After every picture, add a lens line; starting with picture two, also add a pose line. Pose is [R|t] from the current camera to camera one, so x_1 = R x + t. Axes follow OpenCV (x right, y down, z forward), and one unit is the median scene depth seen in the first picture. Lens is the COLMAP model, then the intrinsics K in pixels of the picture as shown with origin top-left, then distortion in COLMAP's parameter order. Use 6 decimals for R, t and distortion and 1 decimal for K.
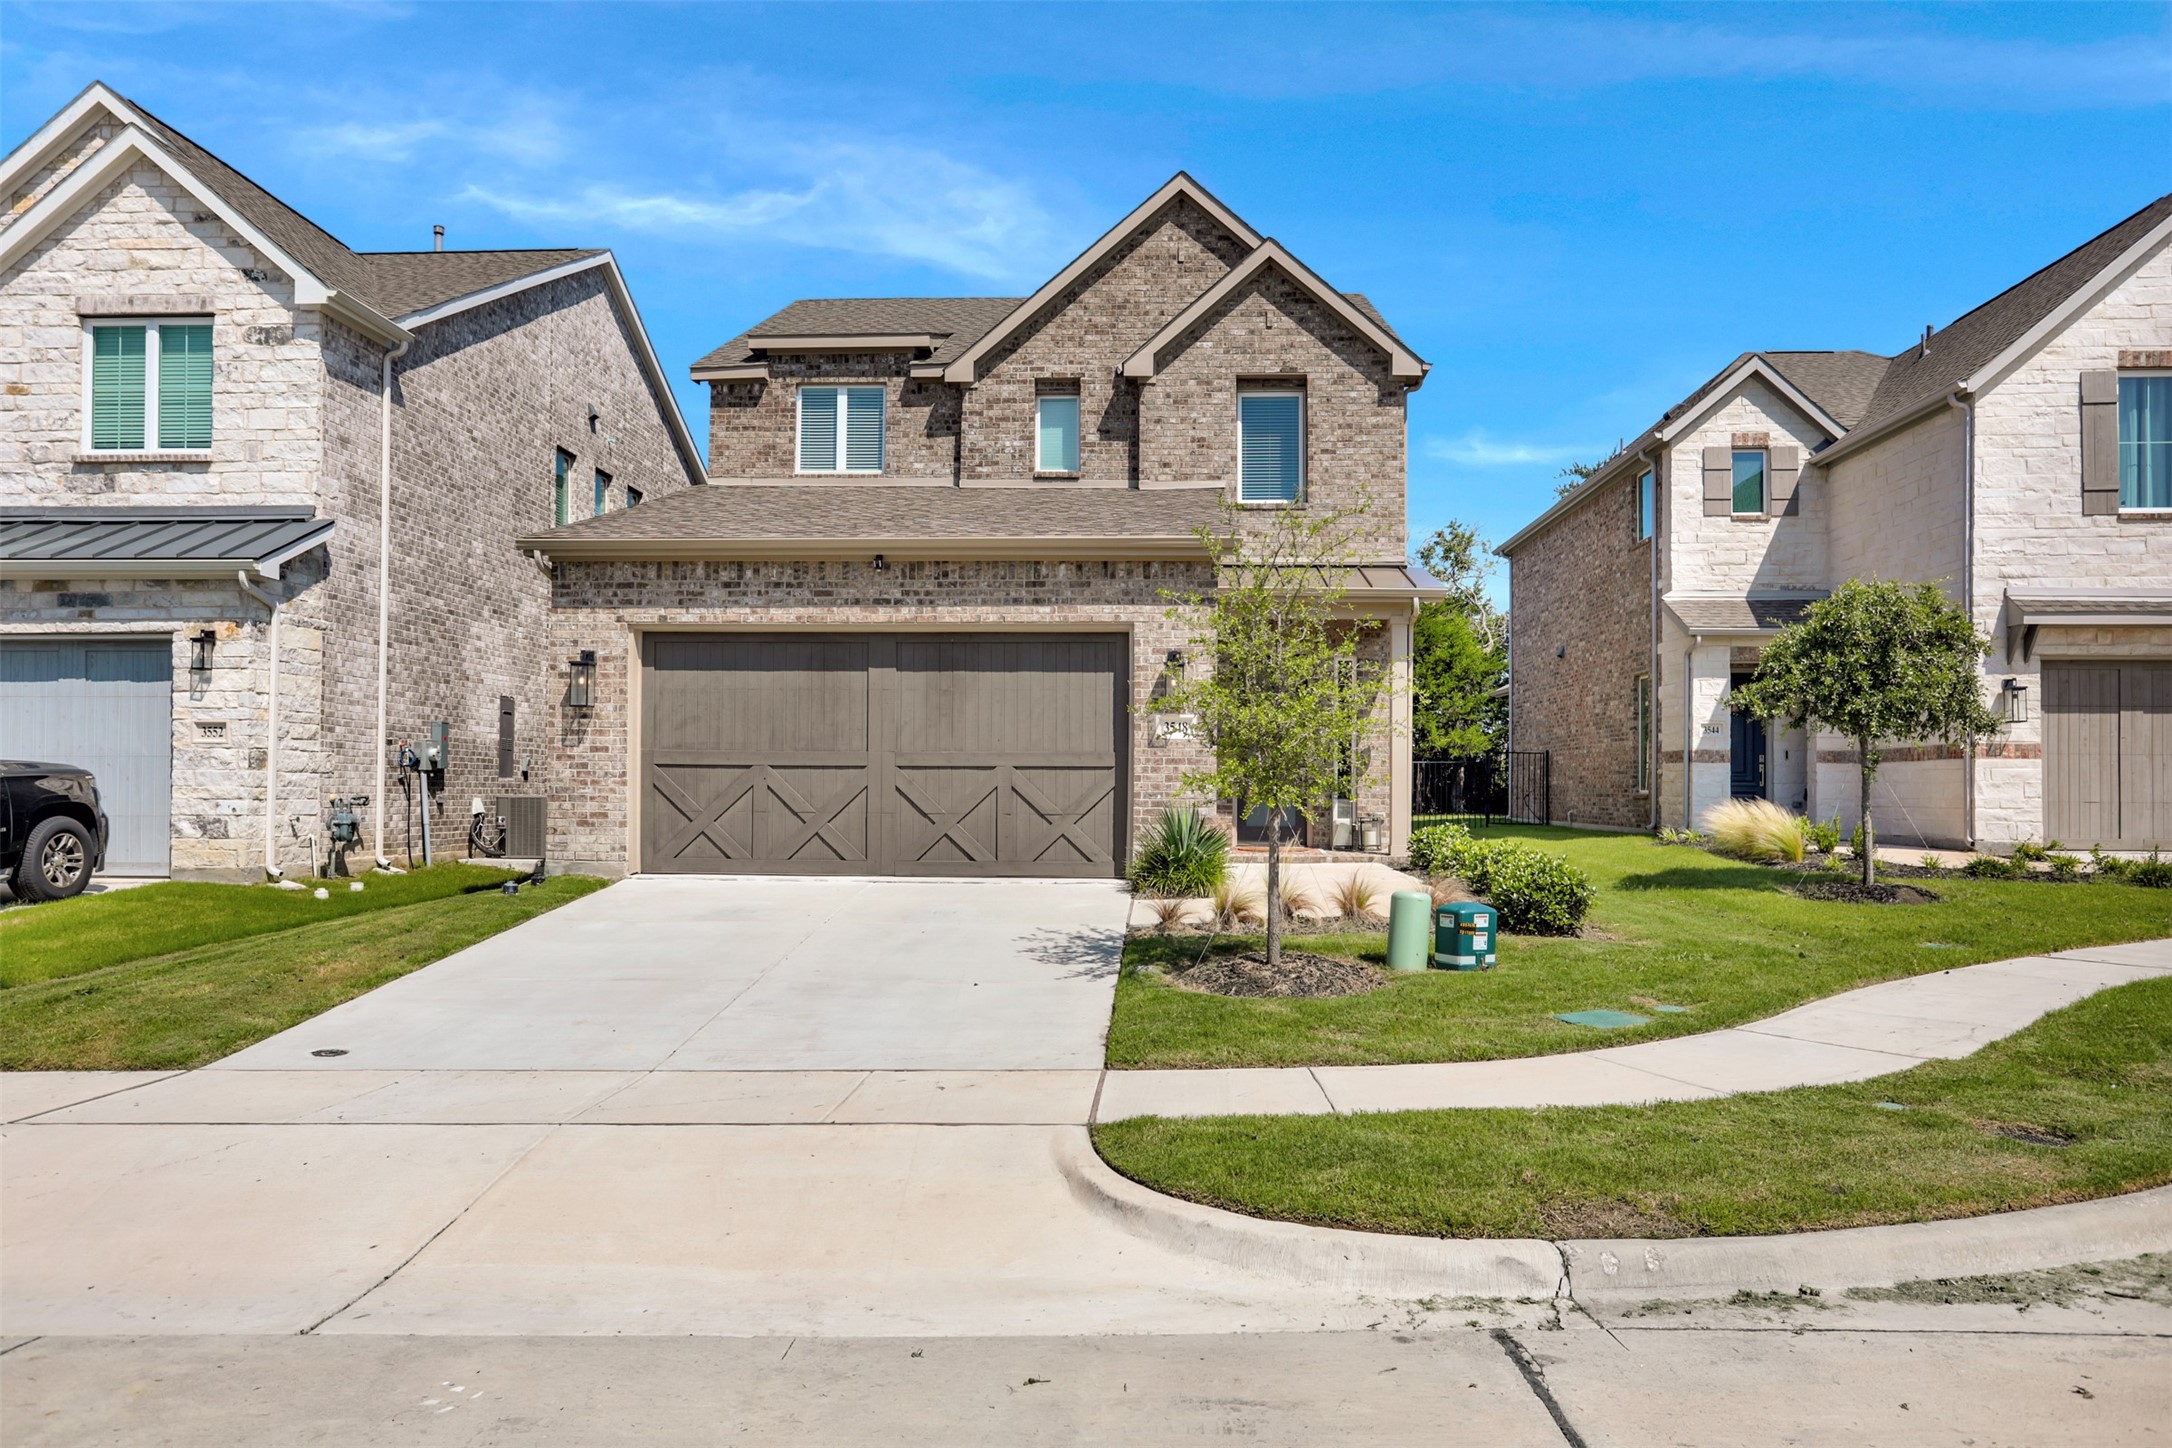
lens RADIAL K [[1483.9, 0, 1093.9], [0, 1483.9, 775.0], [0, 0, 1]] dist [-0.033121, 0.032465]
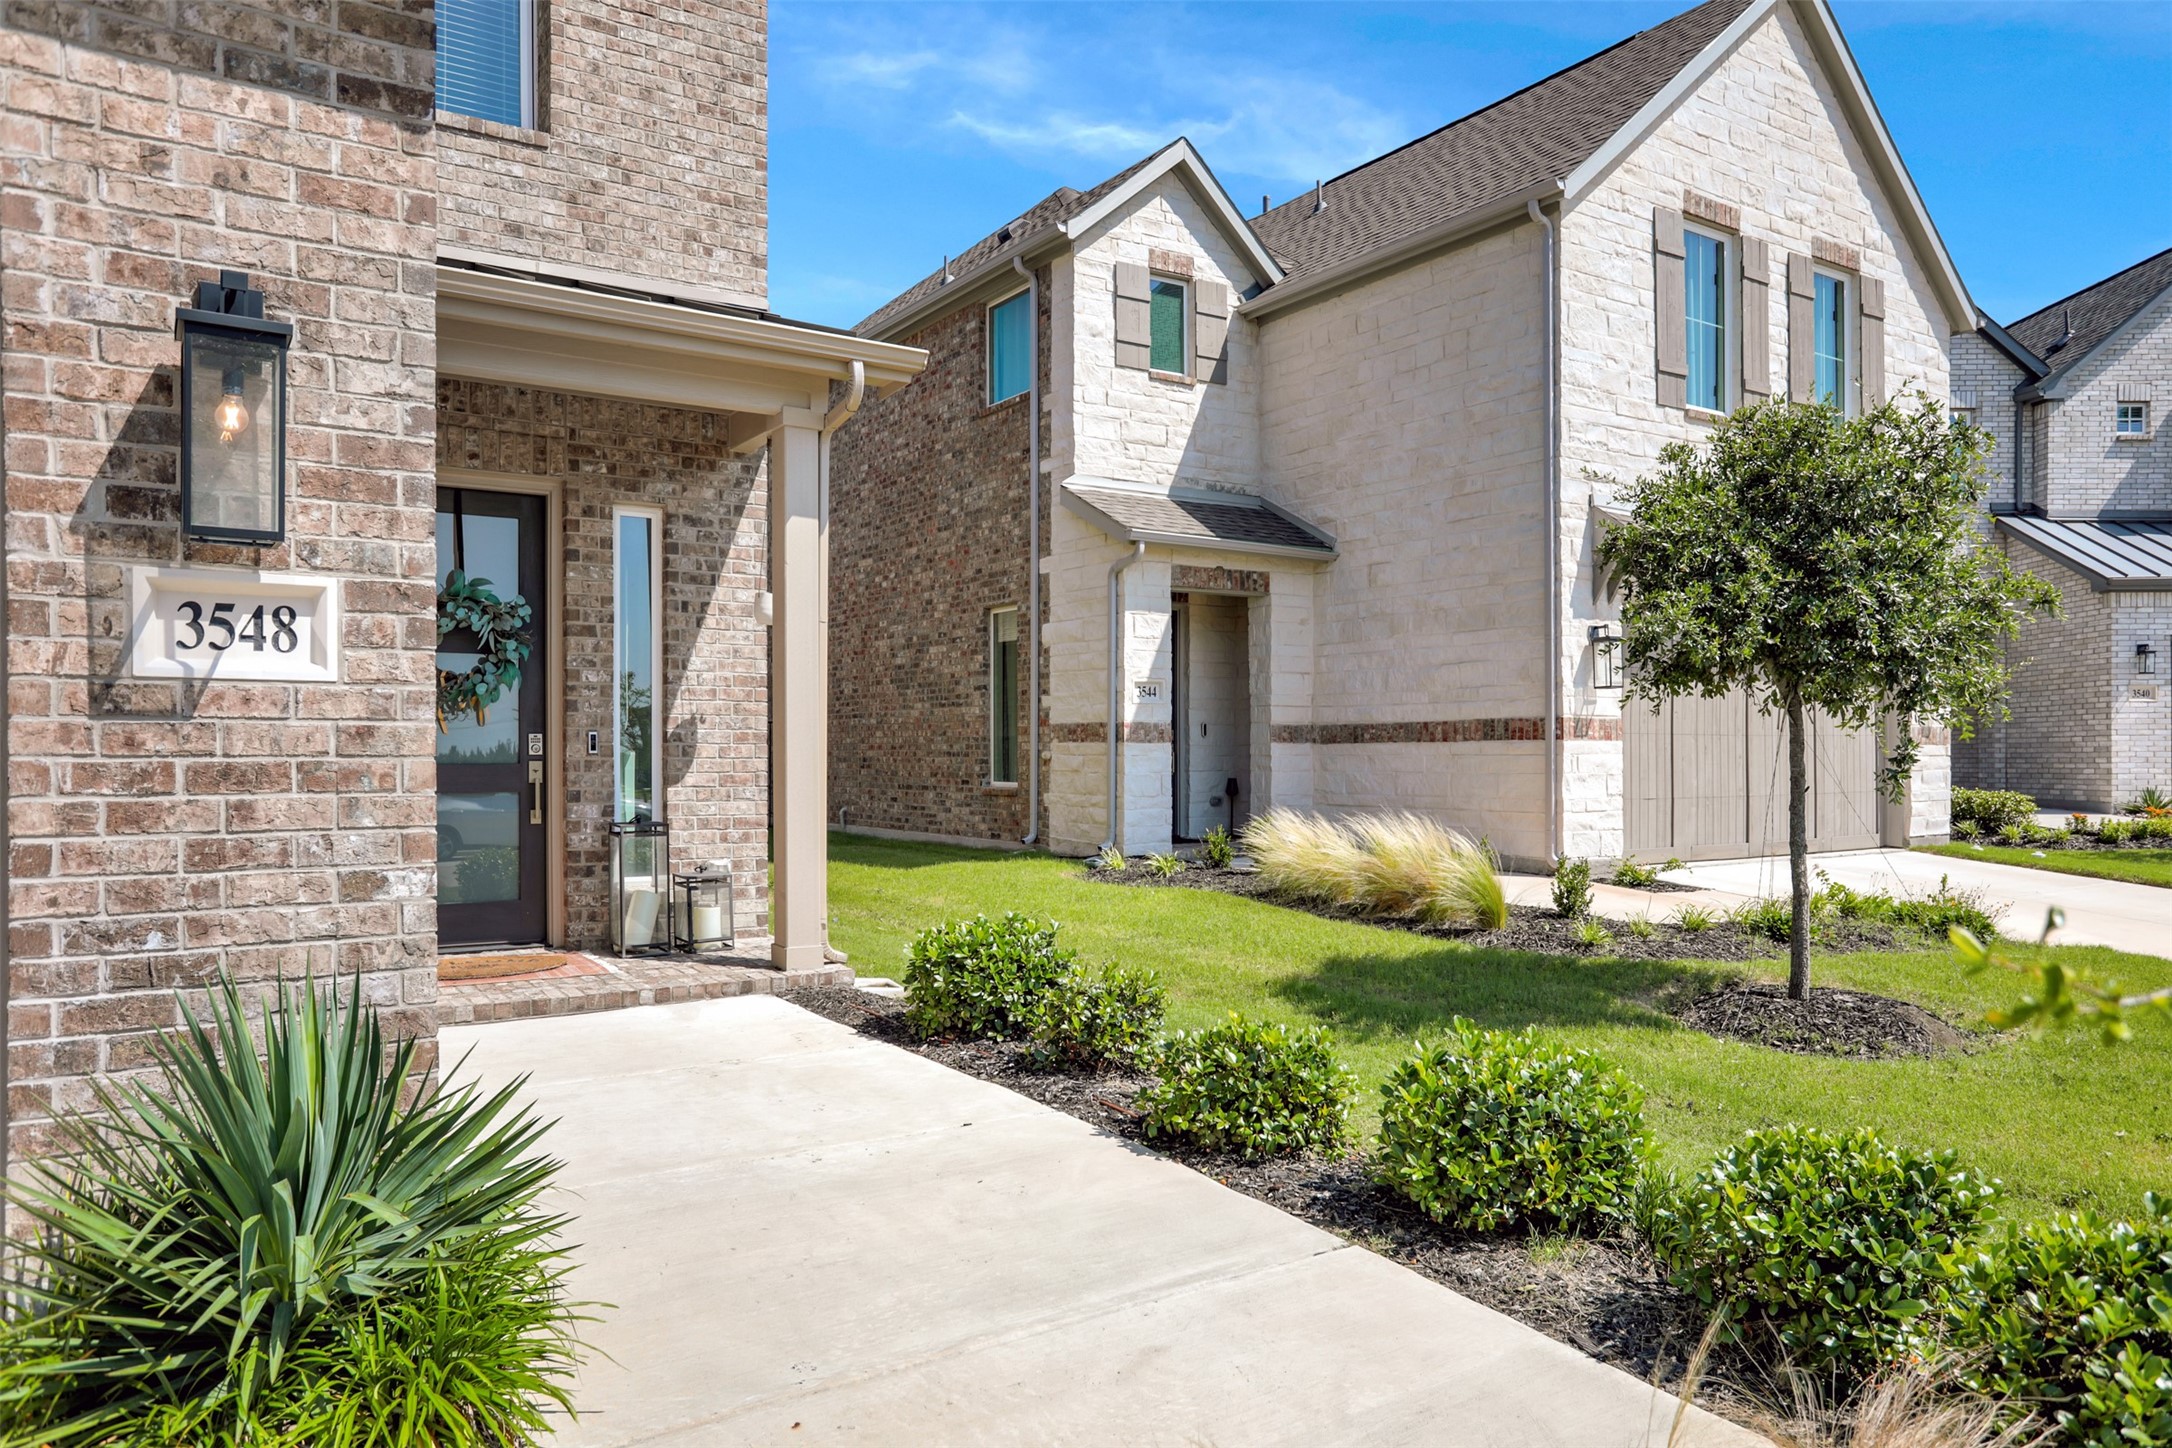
lens RADIAL K [[1483.9, 0, 1115.3], [0, 1483.9, 757.8], [0, 0, 1]] dist [-0.033121, 0.032465]
pose [[0.801816, -0.007767, 0.597521, 0.021836], [-0.000111, 0.999914, 0.013147, -0.011840], [-0.597572, -0.010608, 0.801745, 0.574568]]
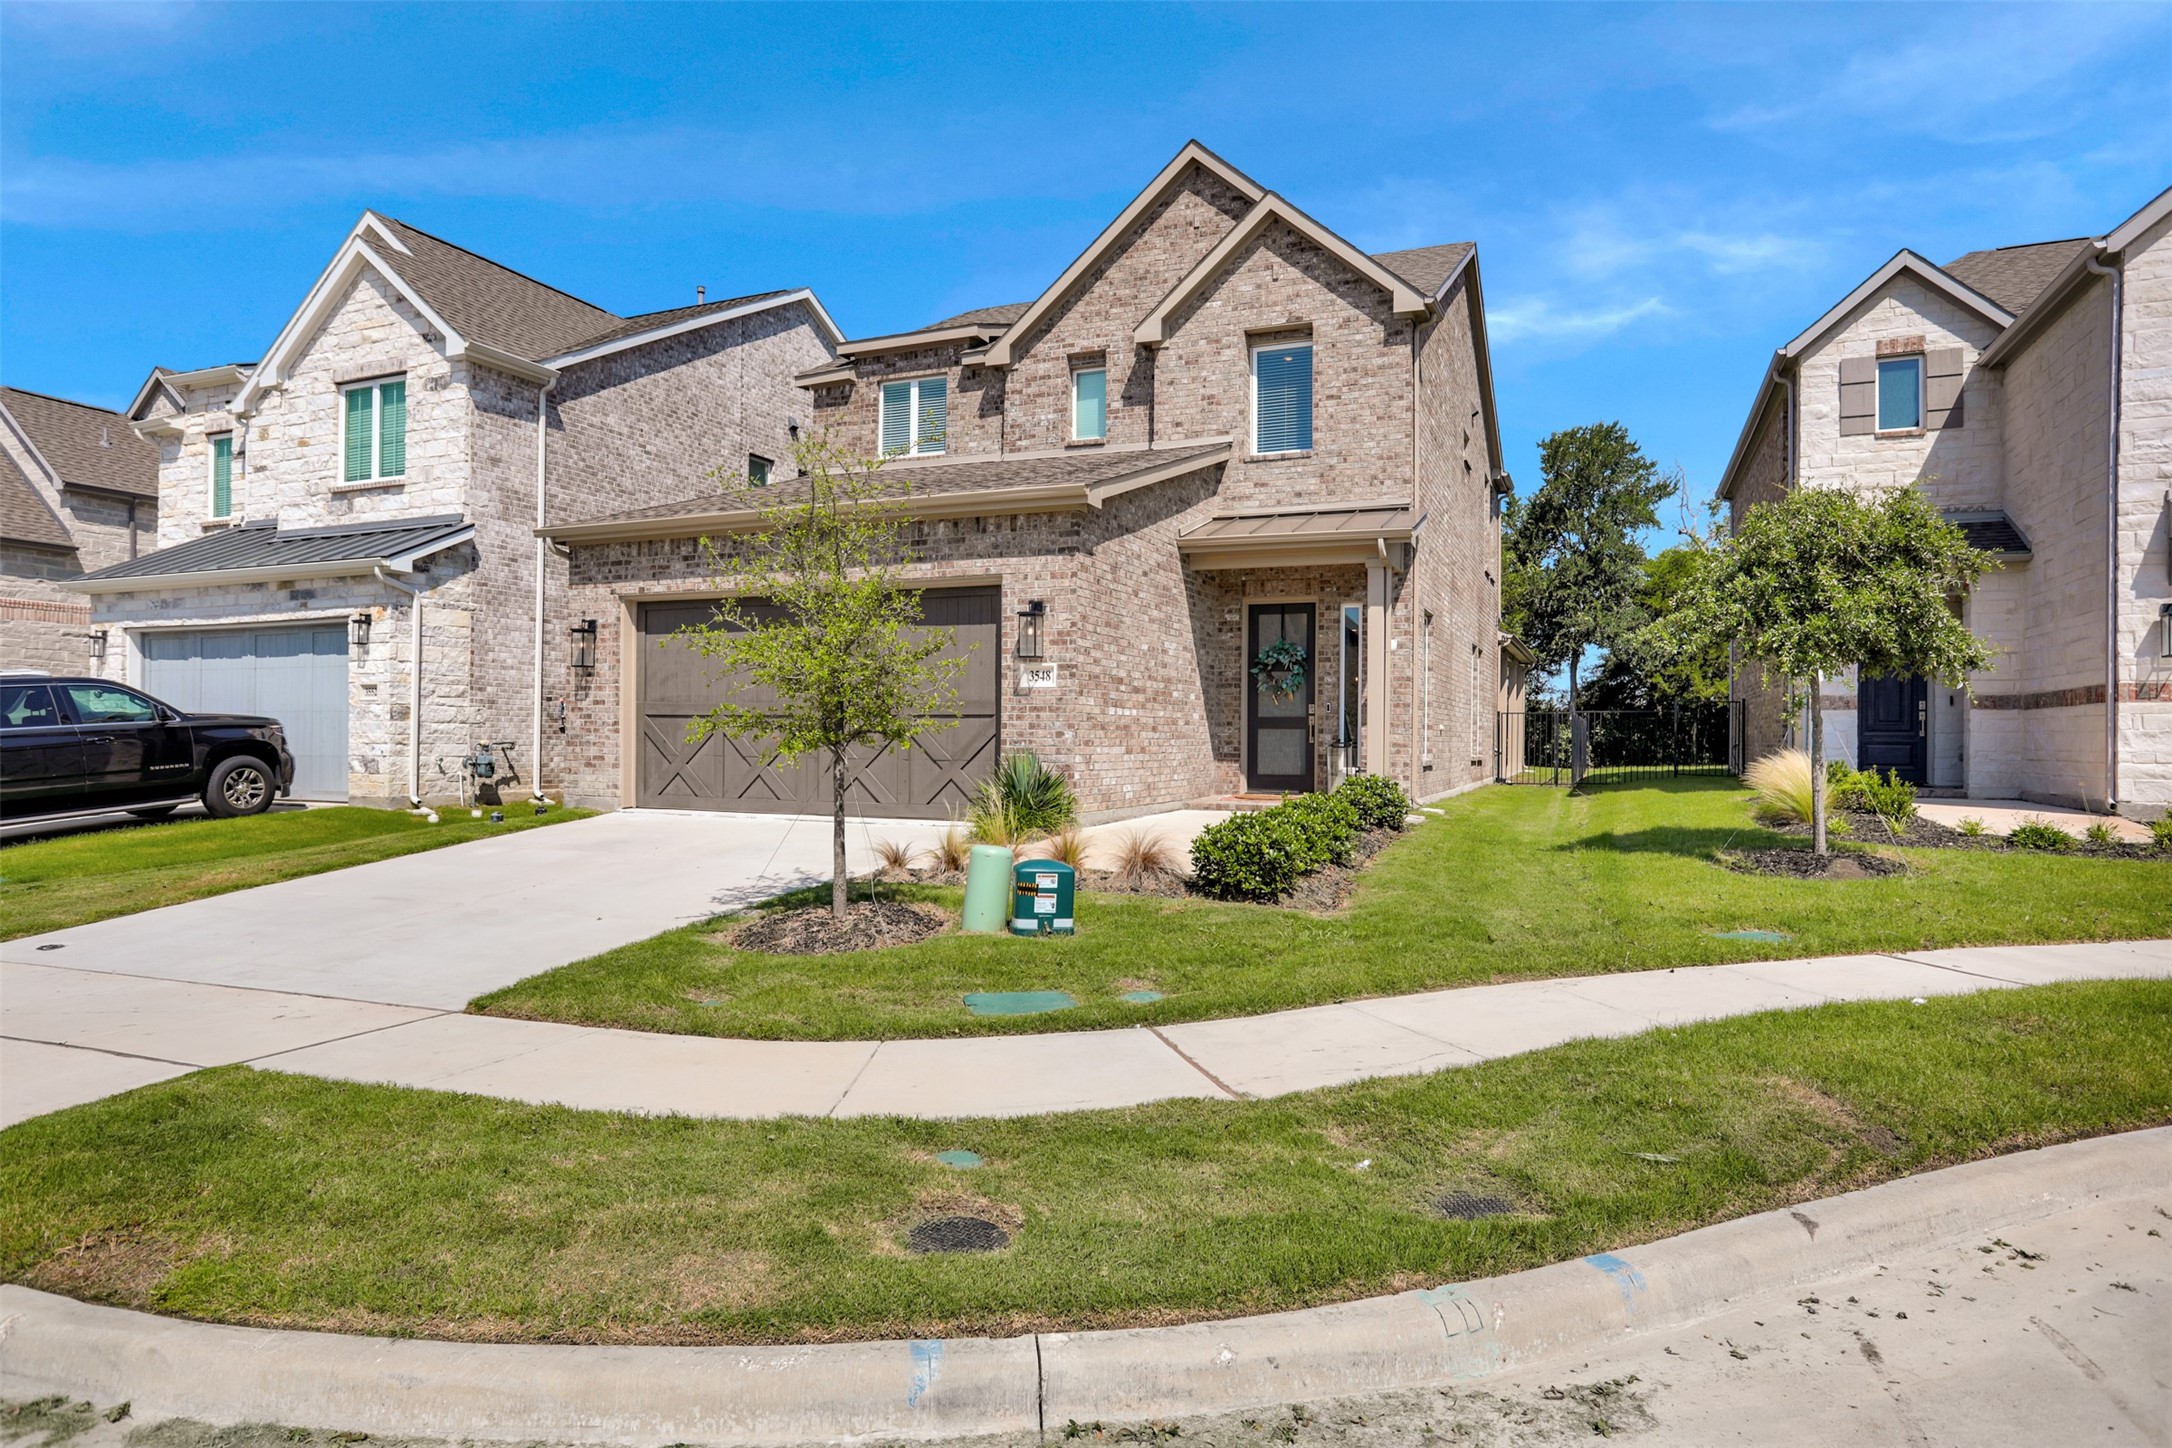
lens RADIAL K [[1259.0, 0, 1072.4], [0, 1259.0, 740.8], [0, 0, 1]] dist [-0.050341, 0.027100]
pose [[0.935285, 0.002784, -0.353884, 0.296777], [0.001104, 0.999941, 0.010785, 0.002390], [0.353893, -0.010478, 0.935227, 0.154316]]
